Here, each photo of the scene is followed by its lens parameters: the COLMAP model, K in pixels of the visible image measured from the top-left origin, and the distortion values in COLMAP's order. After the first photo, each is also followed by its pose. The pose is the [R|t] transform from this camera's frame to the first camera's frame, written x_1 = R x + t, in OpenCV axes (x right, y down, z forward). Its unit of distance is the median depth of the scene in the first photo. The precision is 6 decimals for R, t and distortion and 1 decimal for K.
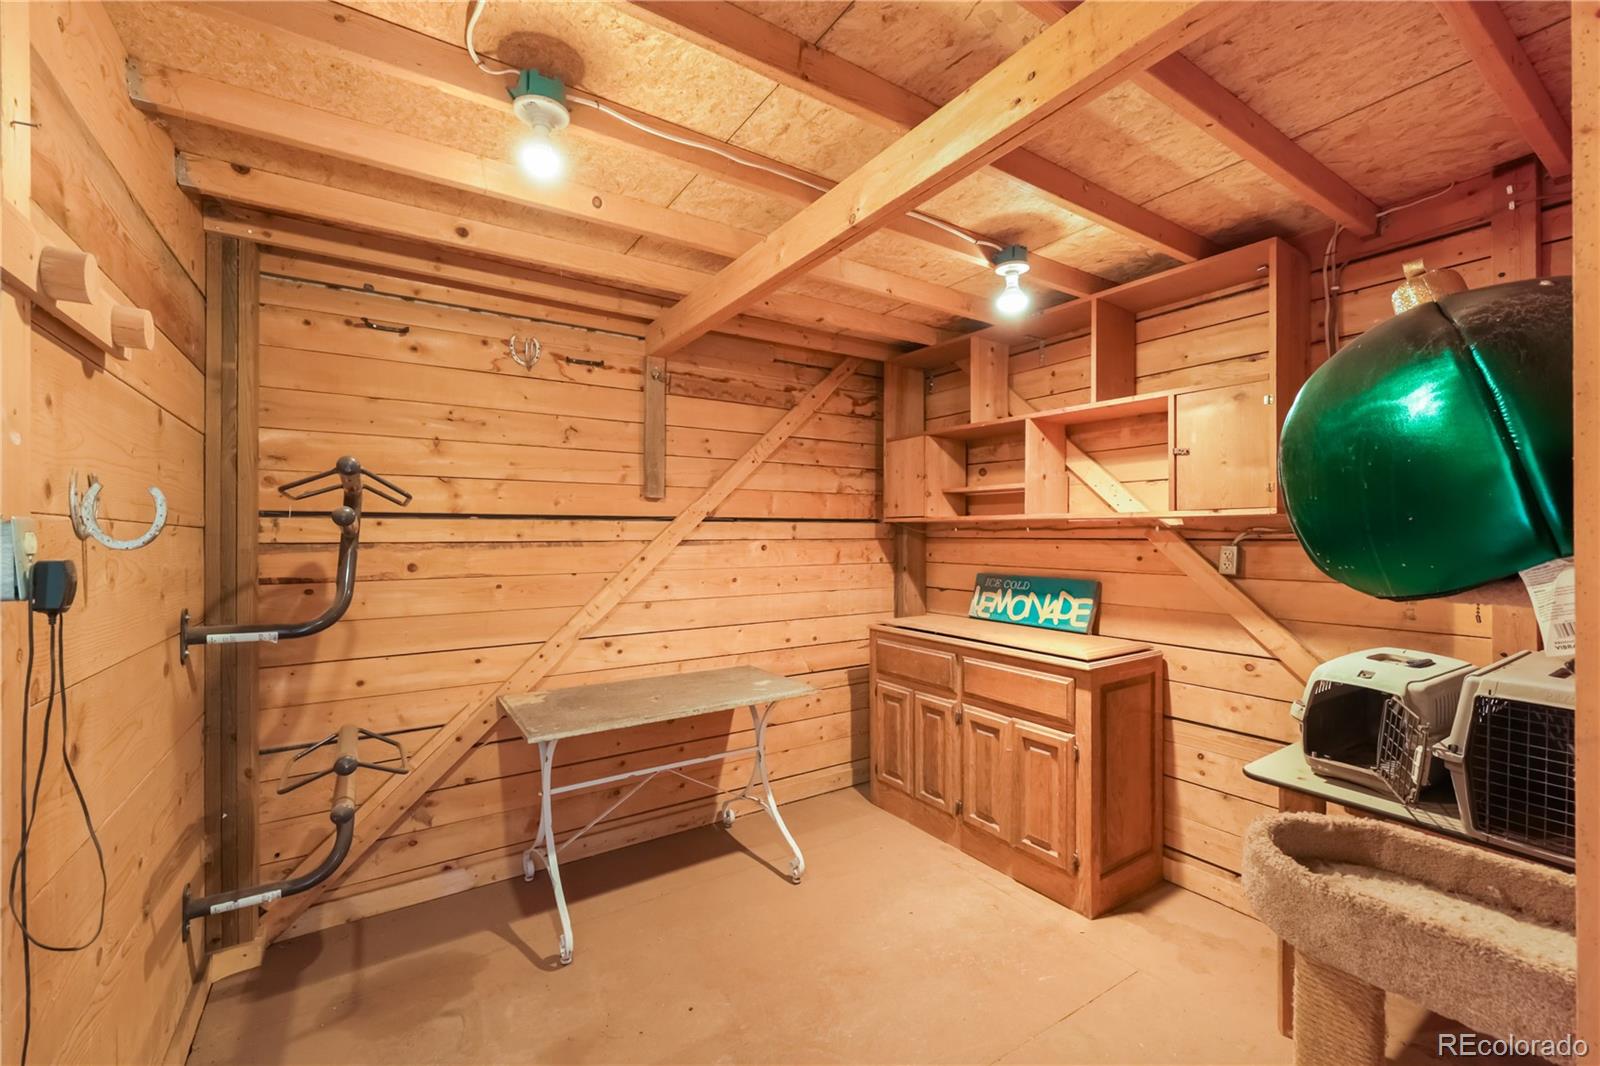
lens RADIAL K [[652.3, 0, 800.0], [0, 652.3, 533.0], [0, 0, 1]] dist [0.000057, -0.000001]
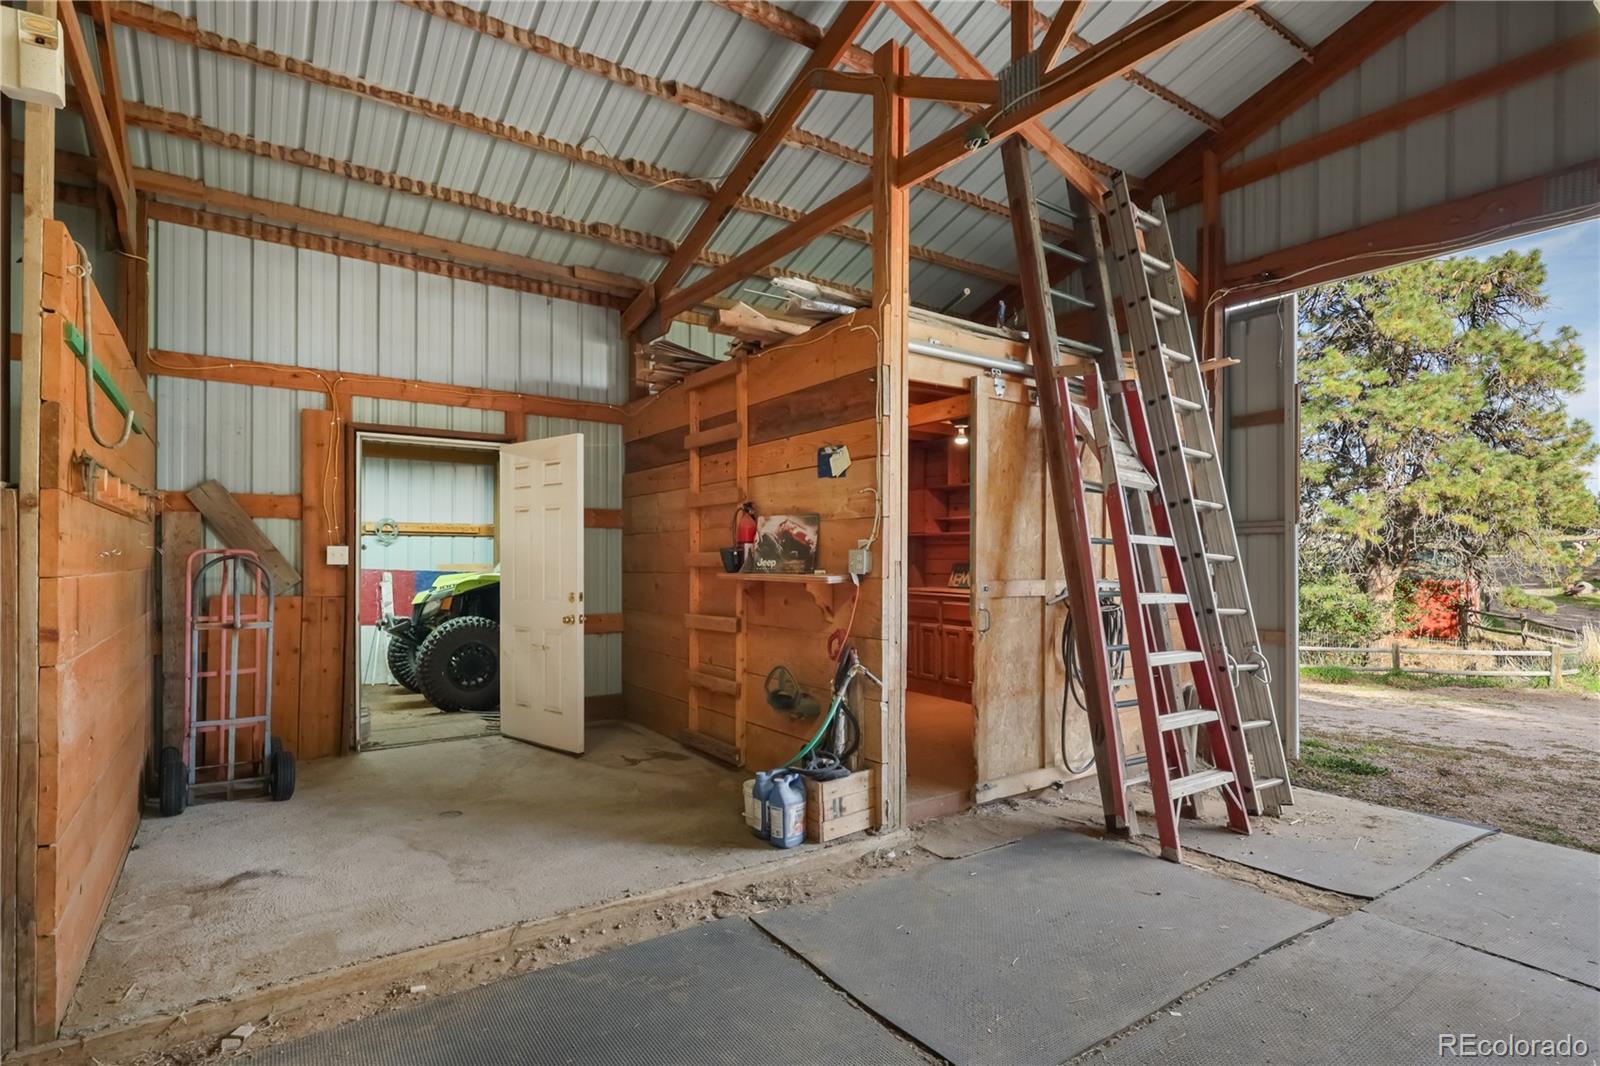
lens RADIAL K [[801.0, 0, 800.0], [0, 801.0, 533.0], [0, 0, 1]] dist [0.000034, 0.000002]
pose [[0.999659, 0.003956, 0.025809, -0.226150], [-0.003555, 0.999872, -0.015583, 0.012750], [-0.025867, 0.015486, 0.999545, -1.293130]]
